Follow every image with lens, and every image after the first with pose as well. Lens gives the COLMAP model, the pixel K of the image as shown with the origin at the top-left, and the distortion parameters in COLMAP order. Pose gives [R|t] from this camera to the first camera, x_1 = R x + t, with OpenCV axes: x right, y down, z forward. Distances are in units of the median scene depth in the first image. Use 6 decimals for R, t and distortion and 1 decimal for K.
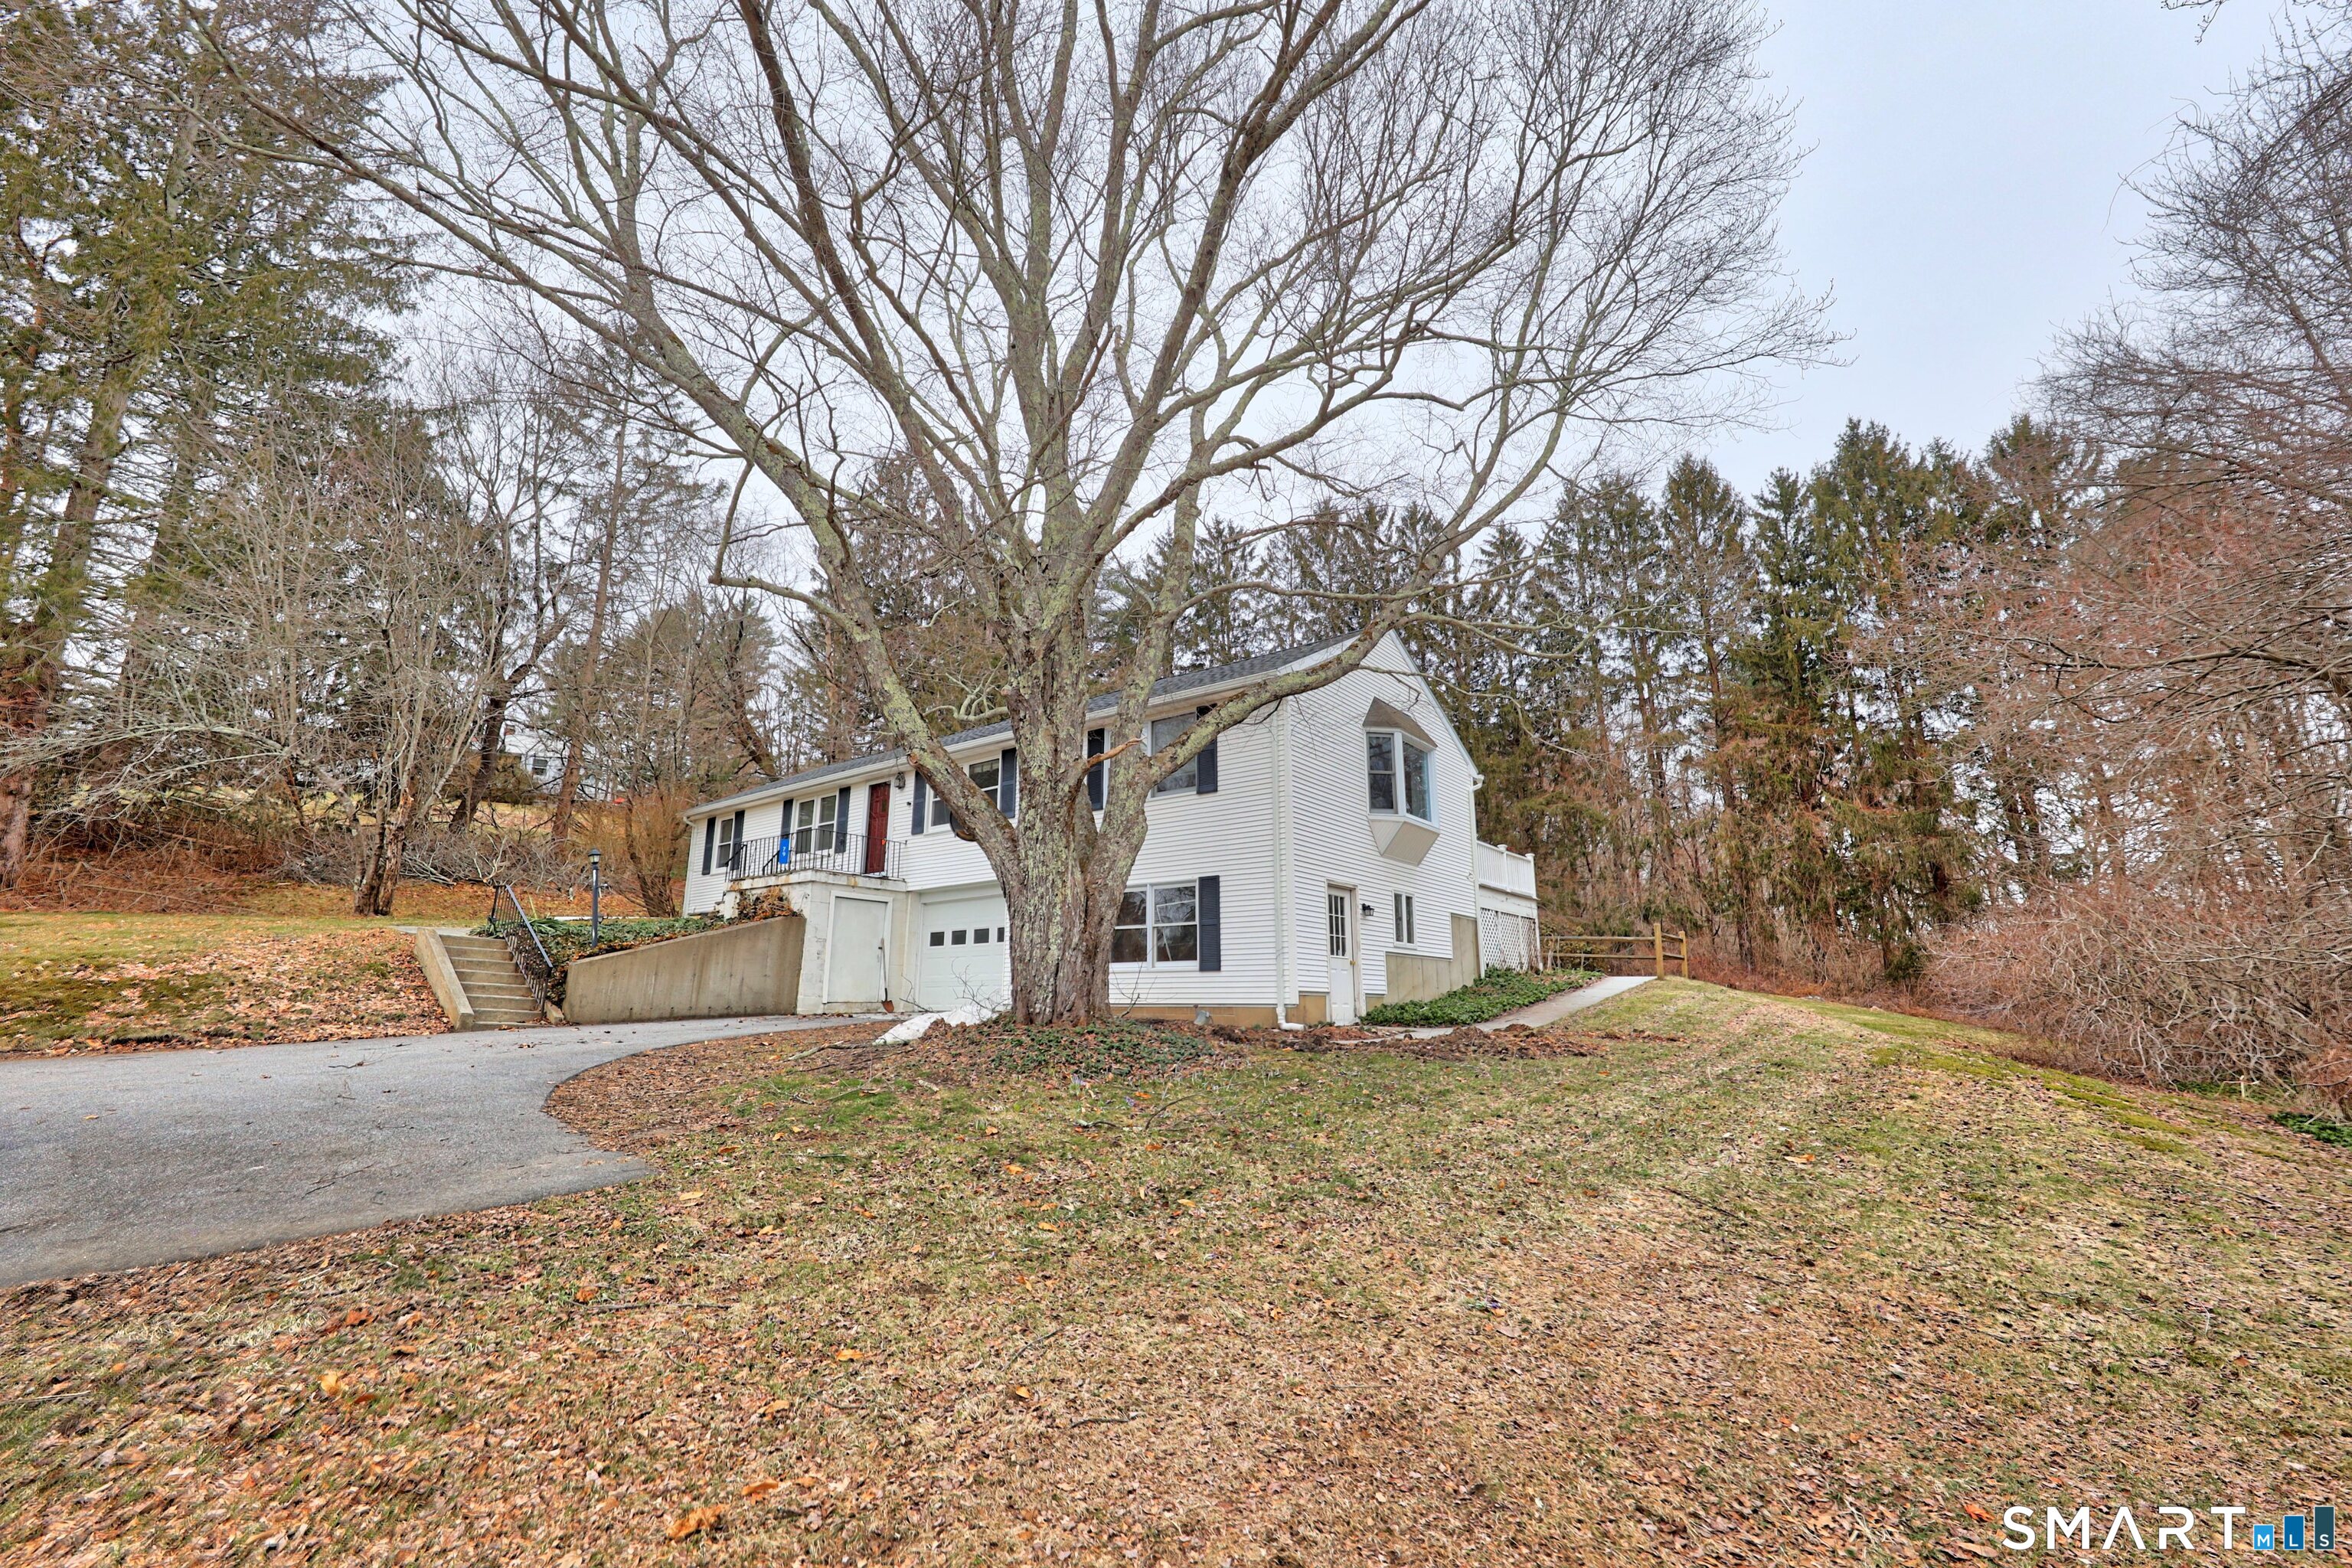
lens RADIAL K [[1013.4, 0, 1189.0], [0, 1013.4, 784.2], [0, 0, 1]] dist [0.009571, -0.000276]
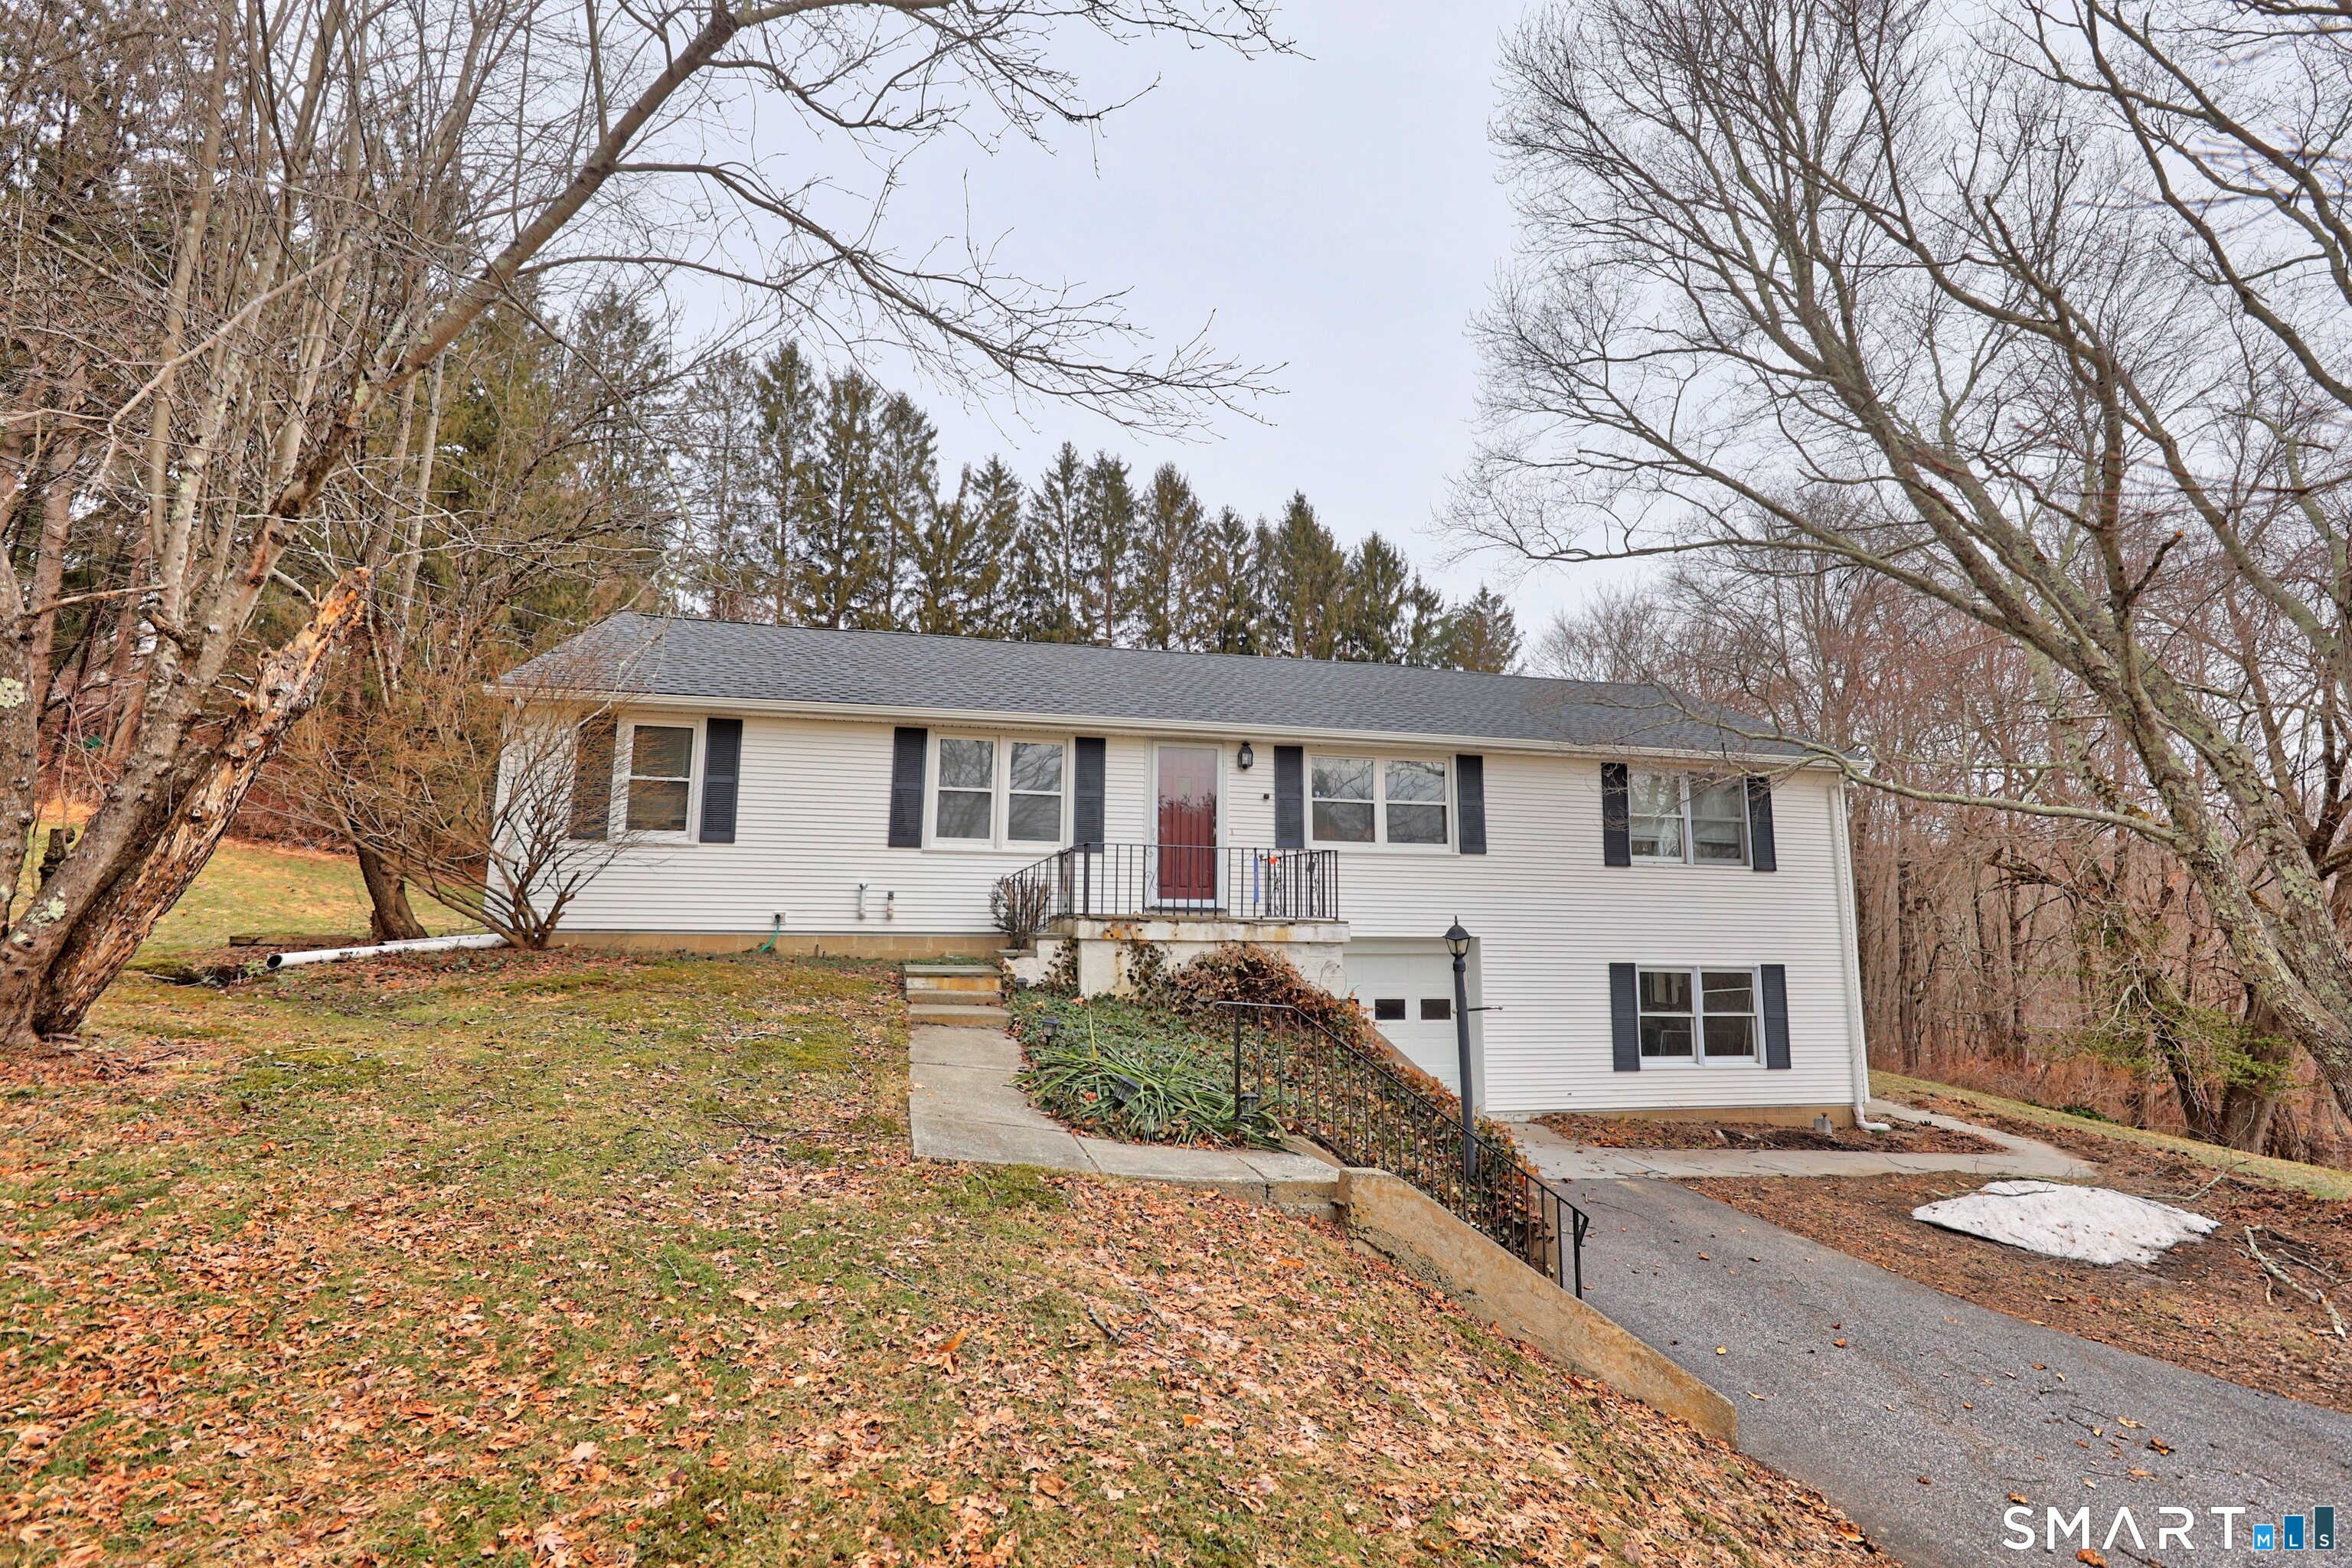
lens RADIAL K [[1013.4, 0, 1174.6], [0, 1013.4, 783.1], [0, 0, 1]] dist [0.009571, -0.000276]
pose [[0.635697, 0.114279, 0.763433, -0.816224], [-0.182906, 0.983117, 0.005139, 0.018404], [-0.749957, -0.142903, 0.645866, 0.648637]]
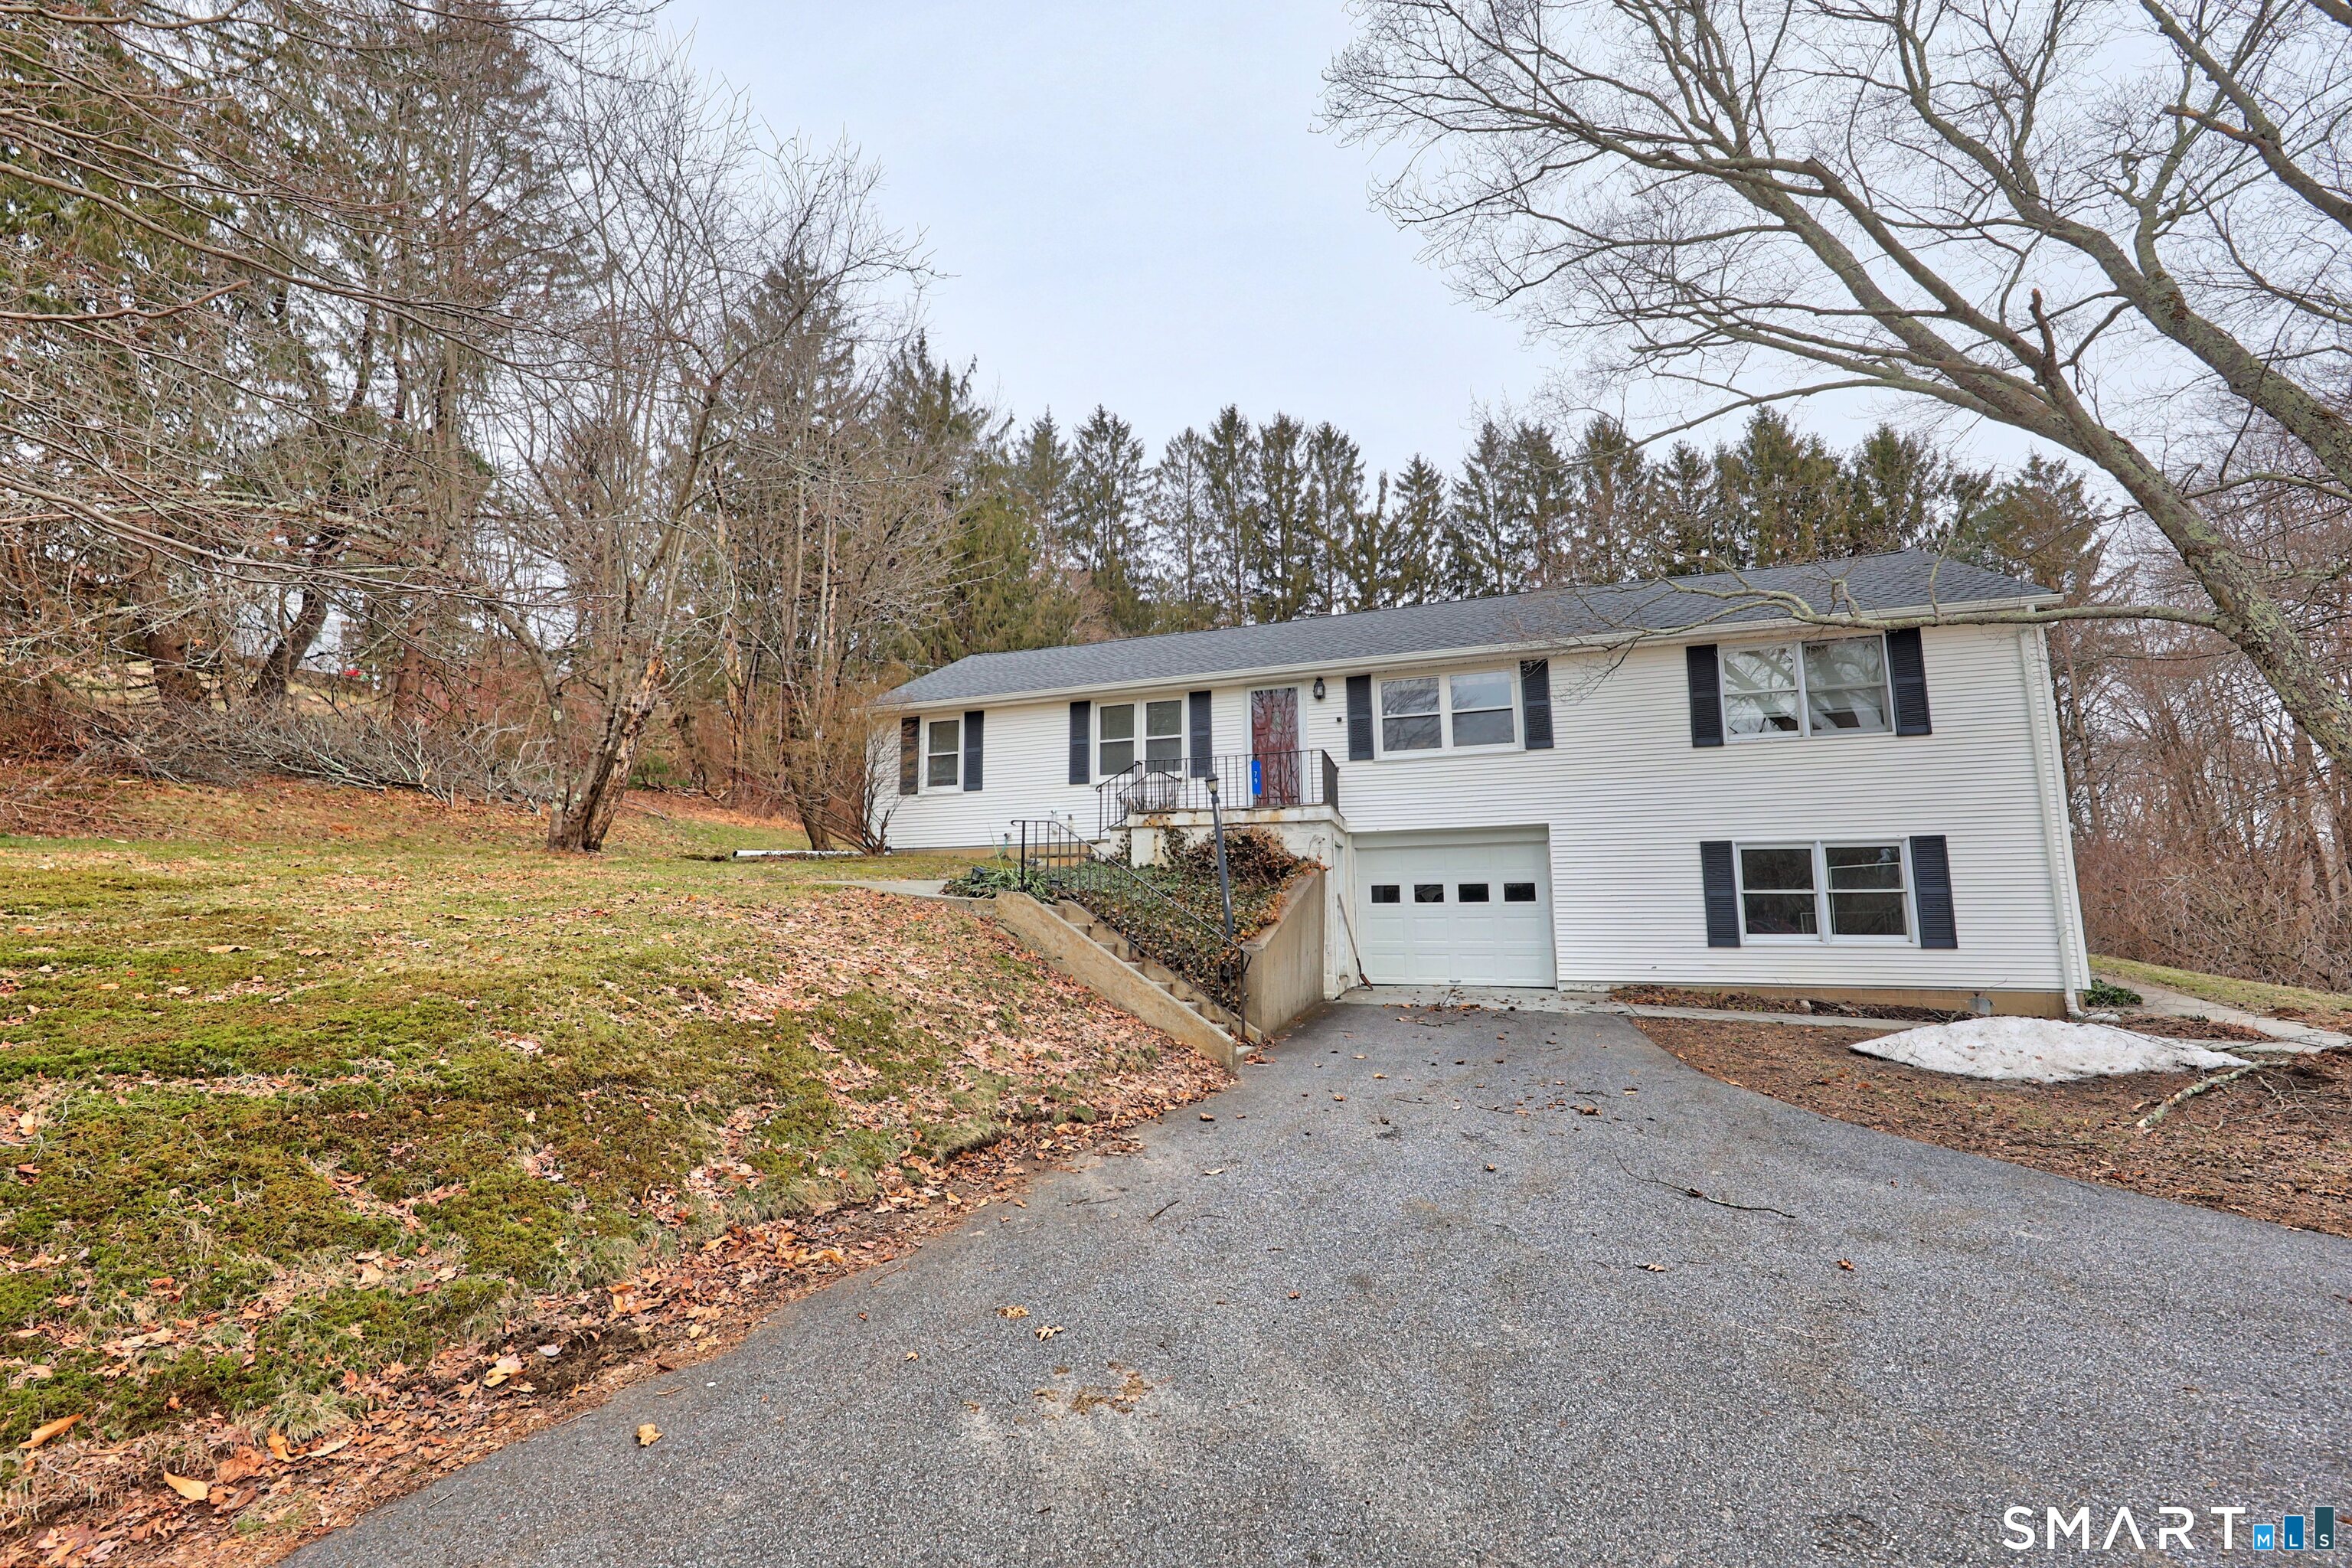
lens RADIAL K [[1013.4, 0, 1172.5], [0, 1013.4, 781.1], [0, 0, 1]] dist [0.009571, -0.000276]
pose [[0.949303, 0.038994, 0.311934, -0.651362], [-0.062750, 0.995813, 0.066482, 0.022886], [-0.308035, -0.082685, 0.947775, 0.308279]]
